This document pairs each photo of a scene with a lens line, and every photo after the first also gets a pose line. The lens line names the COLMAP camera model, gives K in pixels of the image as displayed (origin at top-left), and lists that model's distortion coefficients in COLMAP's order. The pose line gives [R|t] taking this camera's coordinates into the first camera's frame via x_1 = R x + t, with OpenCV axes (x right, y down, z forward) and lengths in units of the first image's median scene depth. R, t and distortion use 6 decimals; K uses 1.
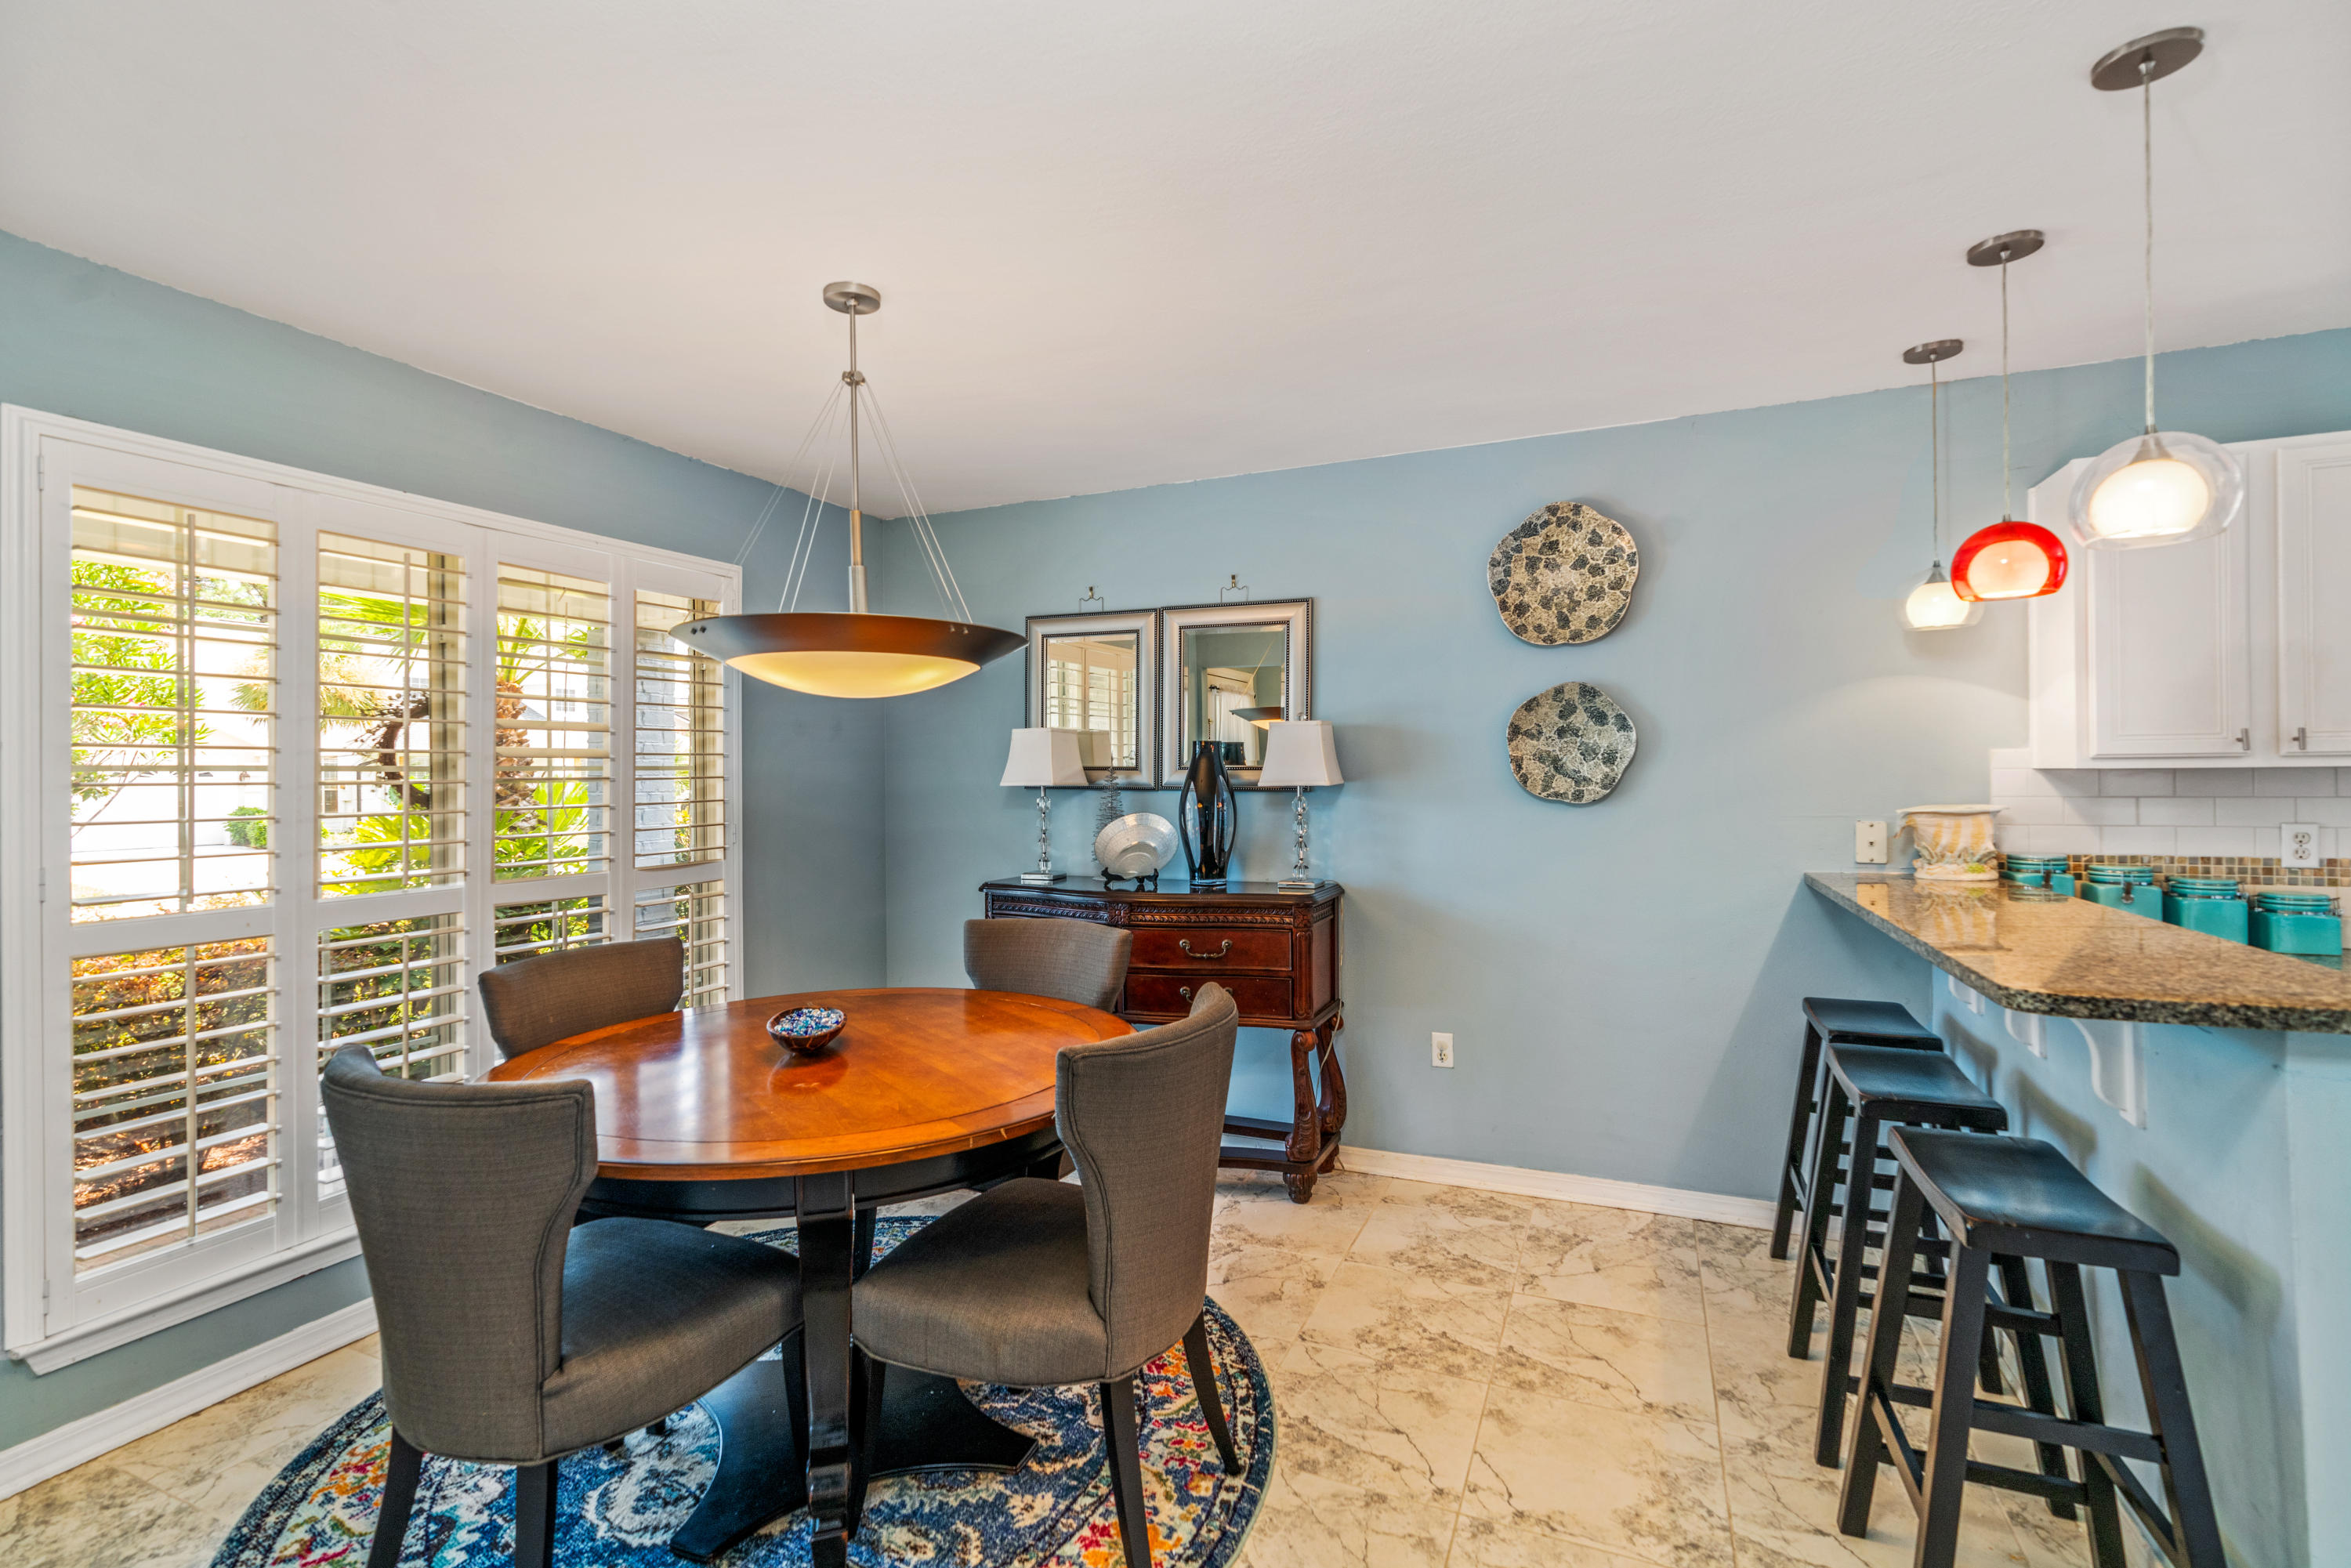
lens RADIAL K [[1080.5, 0, 1097.1], [0, 1080.5, 774.5], [0, 0, 1]] dist [-0.012672, 0.006920]
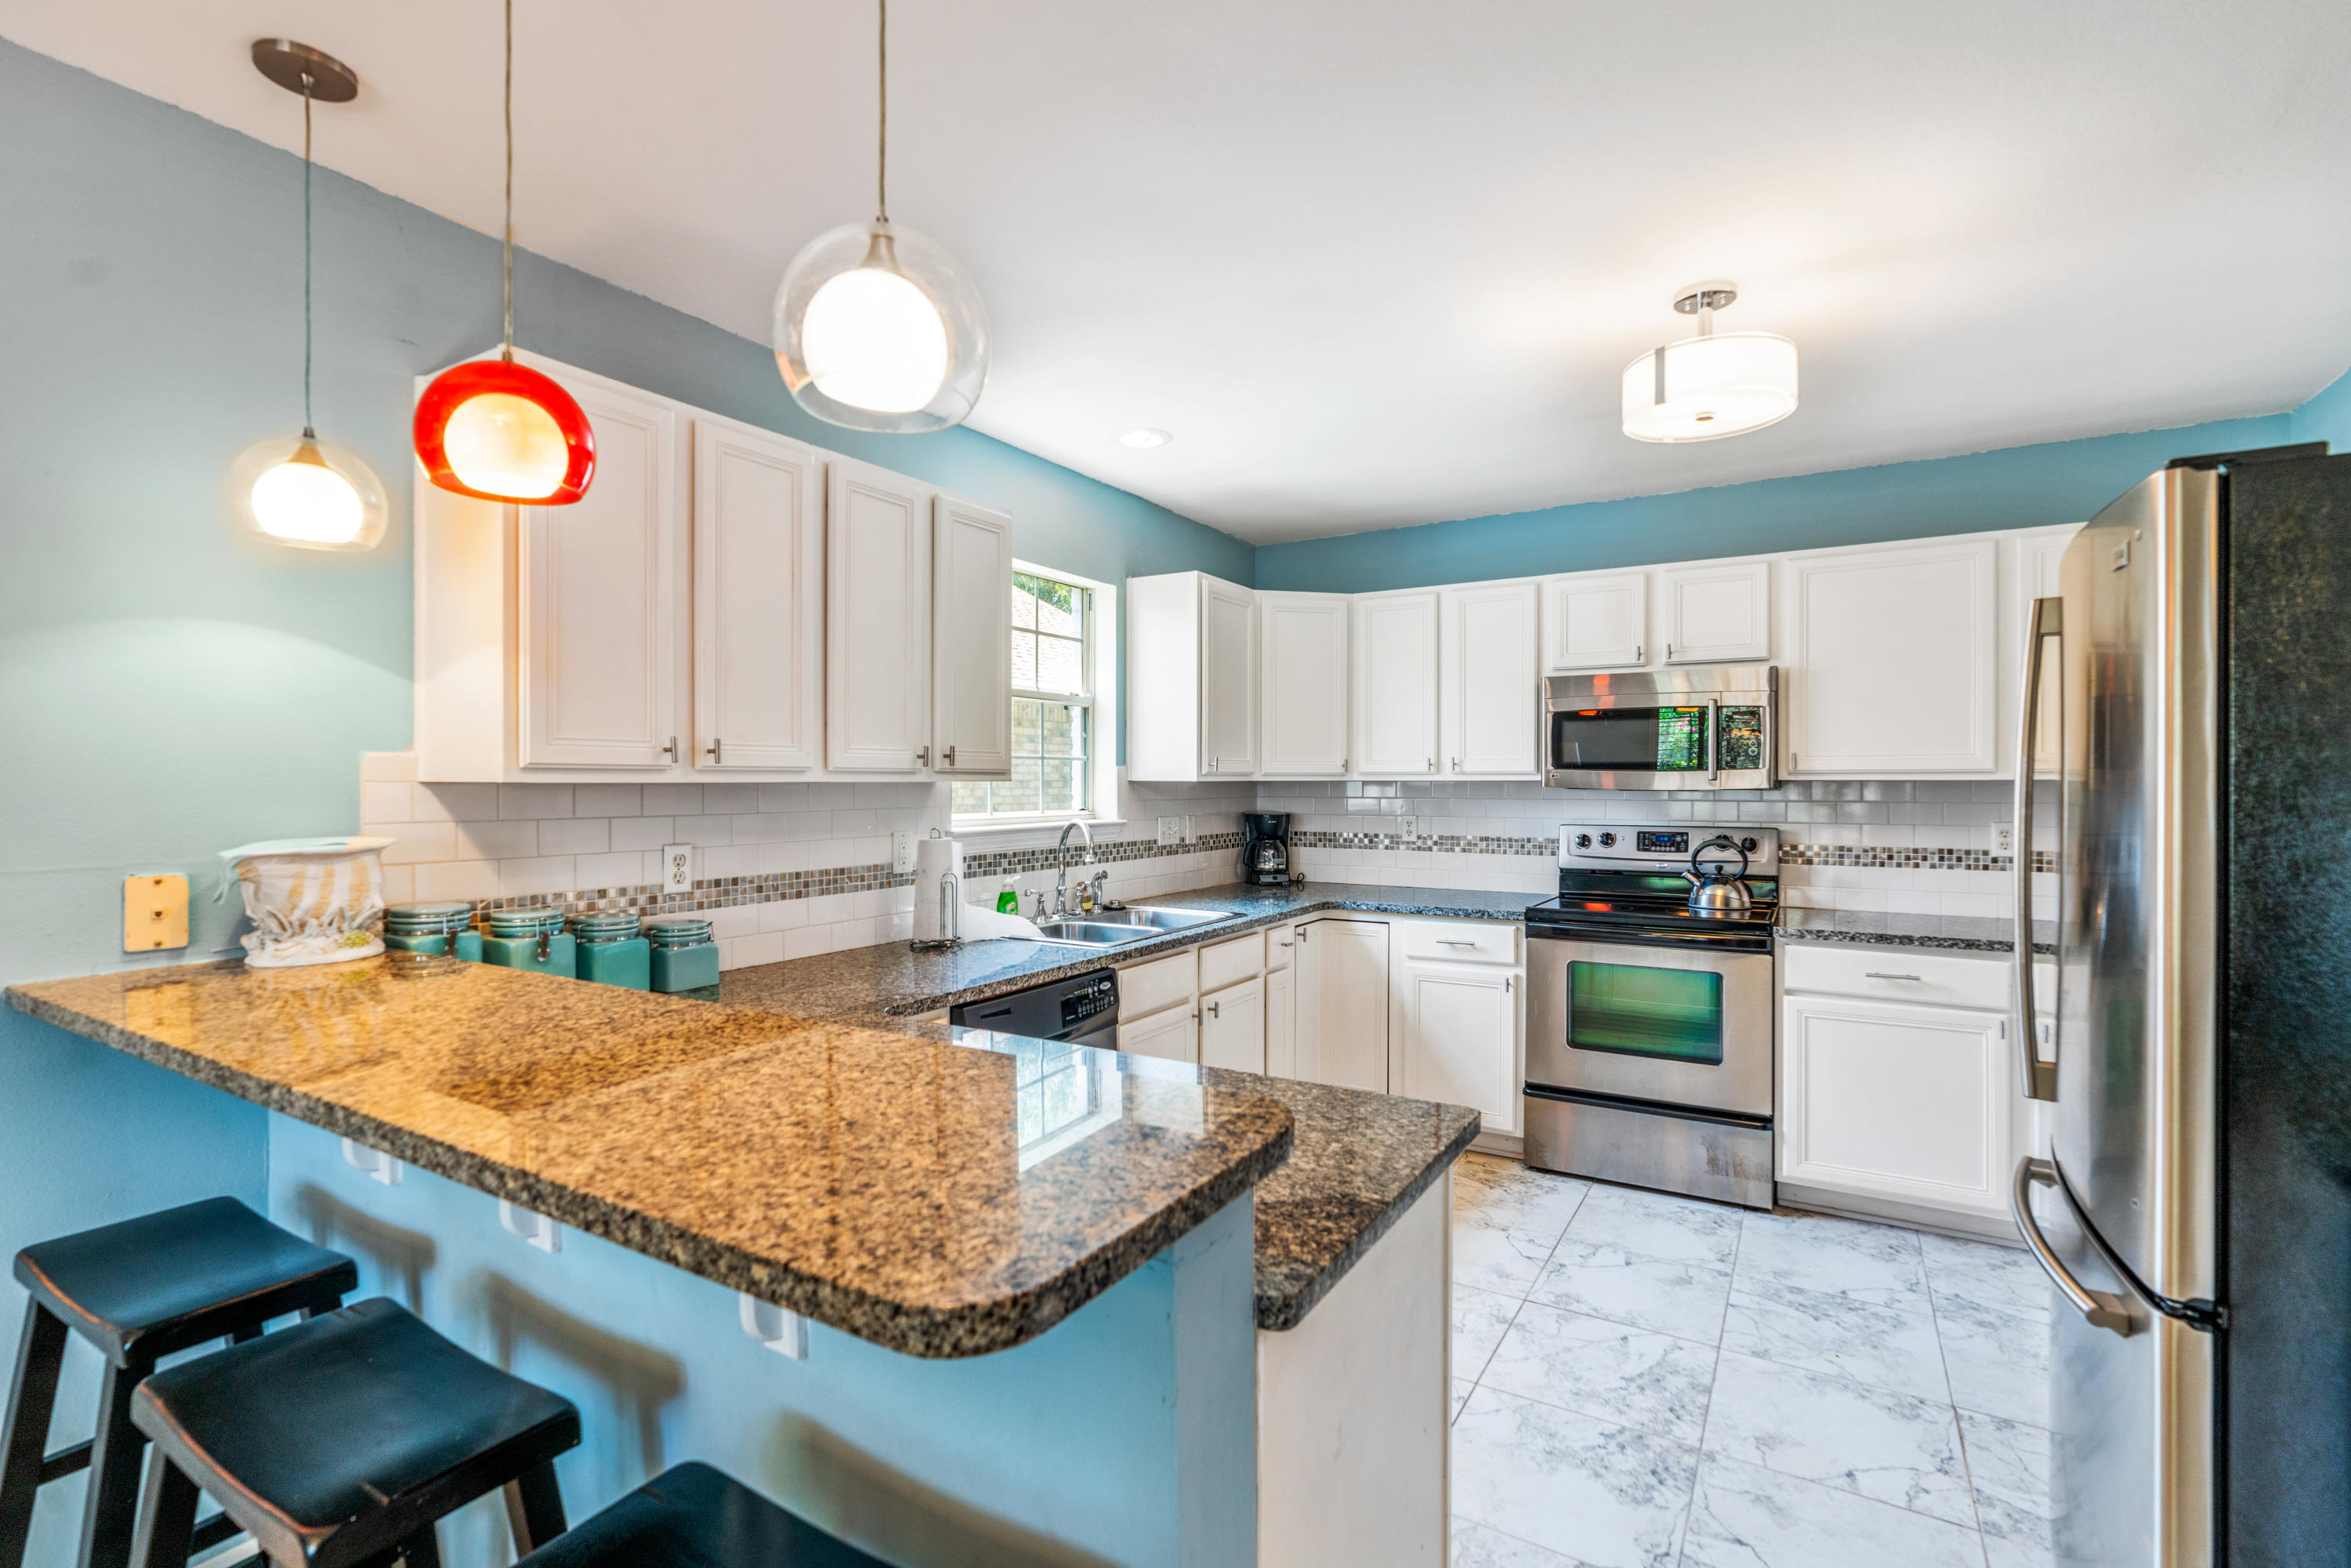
lens RADIAL K [[1080.5, 0, 1177.1], [0, 1080.5, 788.6], [0, 0, 1]] dist [-0.012672, 0.006920]
pose [[0.092522, 0.003976, 0.995703, 0.231946], [-0.003835, 0.999986, -0.003637, -0.000405], [-0.995703, -0.003482, 0.092536, 0.455317]]
